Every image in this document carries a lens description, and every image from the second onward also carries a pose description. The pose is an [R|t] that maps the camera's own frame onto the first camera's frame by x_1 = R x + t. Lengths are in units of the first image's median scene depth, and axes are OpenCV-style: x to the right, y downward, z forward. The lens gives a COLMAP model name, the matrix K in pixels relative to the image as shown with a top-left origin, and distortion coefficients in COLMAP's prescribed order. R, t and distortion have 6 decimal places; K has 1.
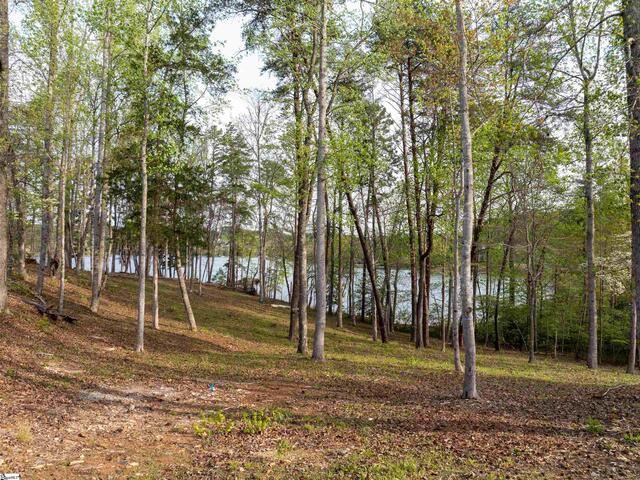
lens RADIAL K [[453.3, 0, 322.8], [0, 453.3, 238.1], [0, 0, 1]] dist [-0.033775, -0.002944]
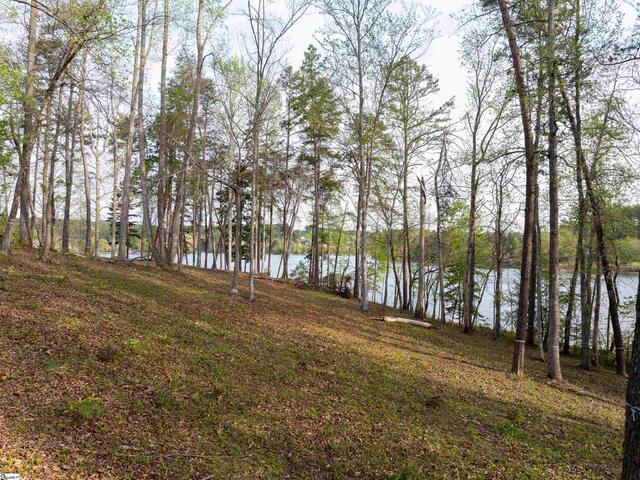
lens RADIAL K [[451.4, 0, 323.5], [0, 451.4, 223.3], [0, 0, 1]] dist [-0.029864, -0.001345]
pose [[0.983473, -0.013363, -0.180563, -0.066814], [0.007768, 0.999469, -0.031659, 0.038261], [0.180891, 0.029733, 0.983054, 0.347418]]
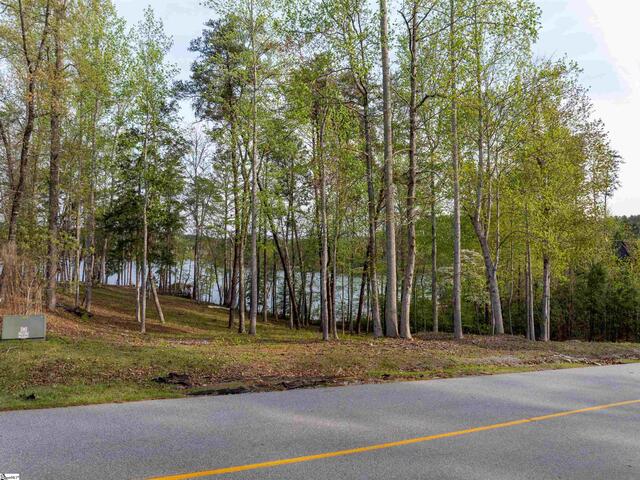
lens RADIAL K [[457.3, 0, 321.7], [0, 457.3, 223.3], [0, 0, 1]] dist [-0.045343, 0.009240]
pose [[0.986886, -0.001816, 0.161410, -0.006960], [0.007452, 0.999383, -0.034317, -0.023710], [-0.161248, 0.035069, 0.986291, -0.200737]]
